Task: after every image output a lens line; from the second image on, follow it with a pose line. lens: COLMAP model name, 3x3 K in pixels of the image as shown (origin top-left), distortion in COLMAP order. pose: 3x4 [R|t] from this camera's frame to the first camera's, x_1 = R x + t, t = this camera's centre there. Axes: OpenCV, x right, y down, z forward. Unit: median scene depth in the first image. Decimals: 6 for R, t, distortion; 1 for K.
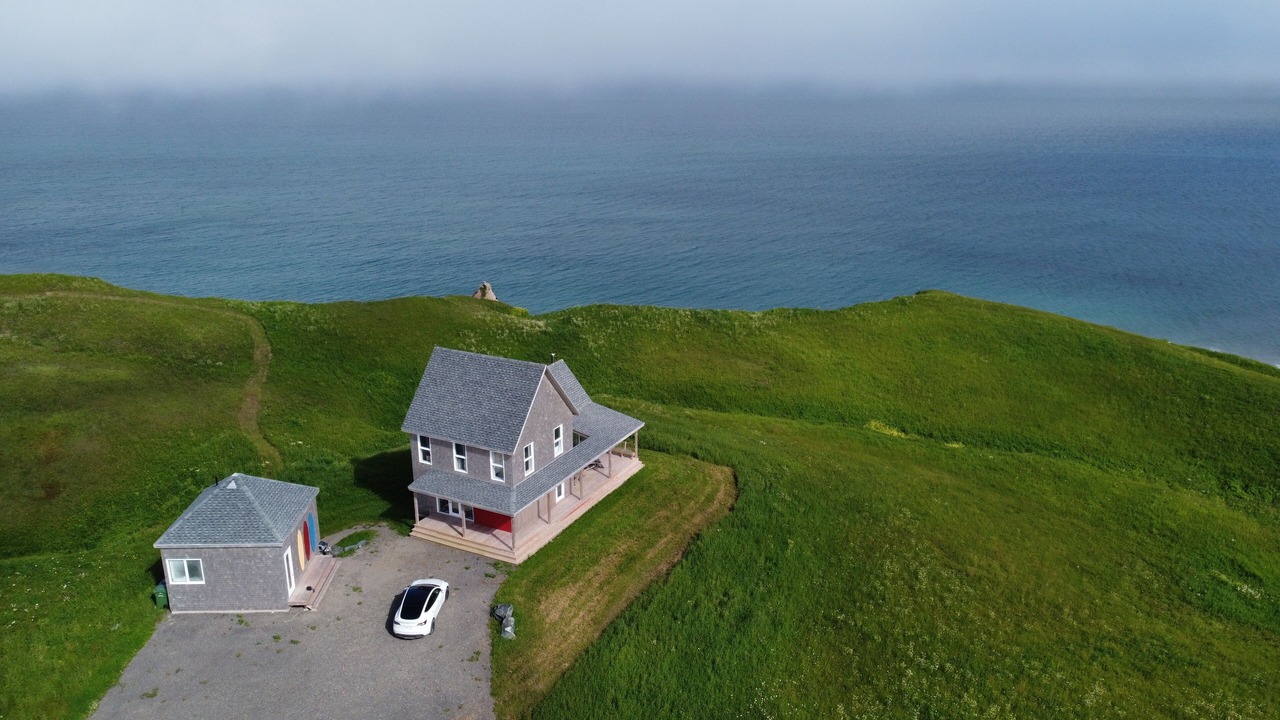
lens RADIAL K [[963.5, 0, 634.4], [0, 963.5, 360.1], [0, 0, 1]] dist [0.011118, -0.020045]
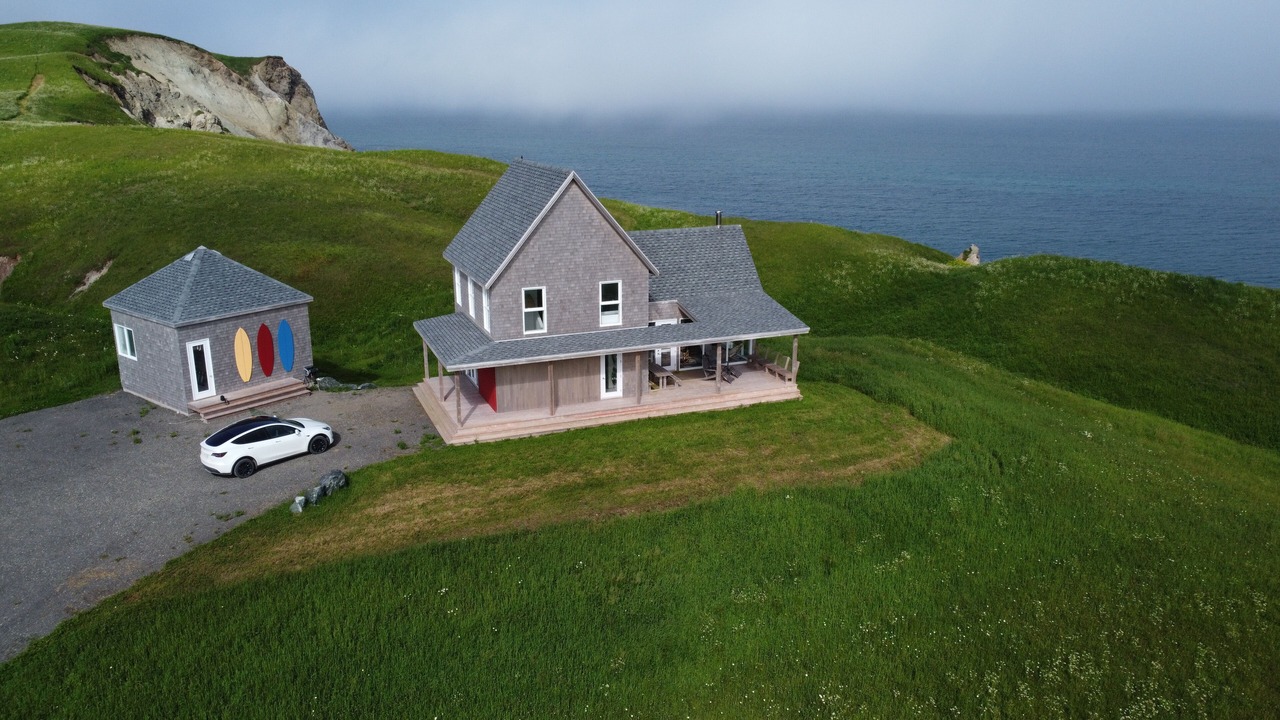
lens RADIAL K [[963.5, 0, 645.4], [0, 963.5, 359.7], [0, 0, 1]] dist [0.011118, -0.020045]
pose [[0.767336, 0.171282, -0.617946, 0.366577], [-0.193544, 0.980587, 0.031465, 0.098907], [0.611340, 0.095455, 0.785590, 0.512802]]
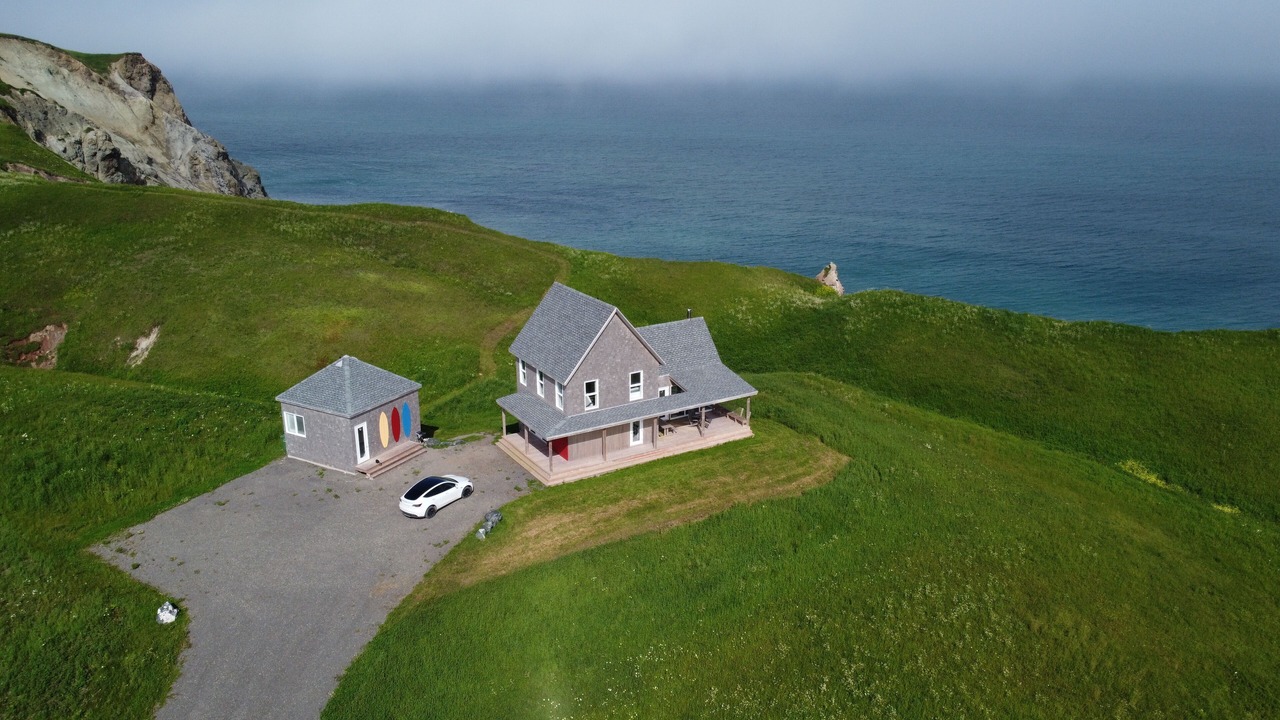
lens RADIAL K [[963.5, 0, 642.2], [0, 963.5, 362.7], [0, 0, 1]] dist [0.011118, -0.020045]
pose [[0.857986, 0.157320, -0.488990, 0.437914], [-0.154507, 0.986901, 0.046410, 0.011124], [0.489886, 0.035734, 0.871054, 0.111015]]
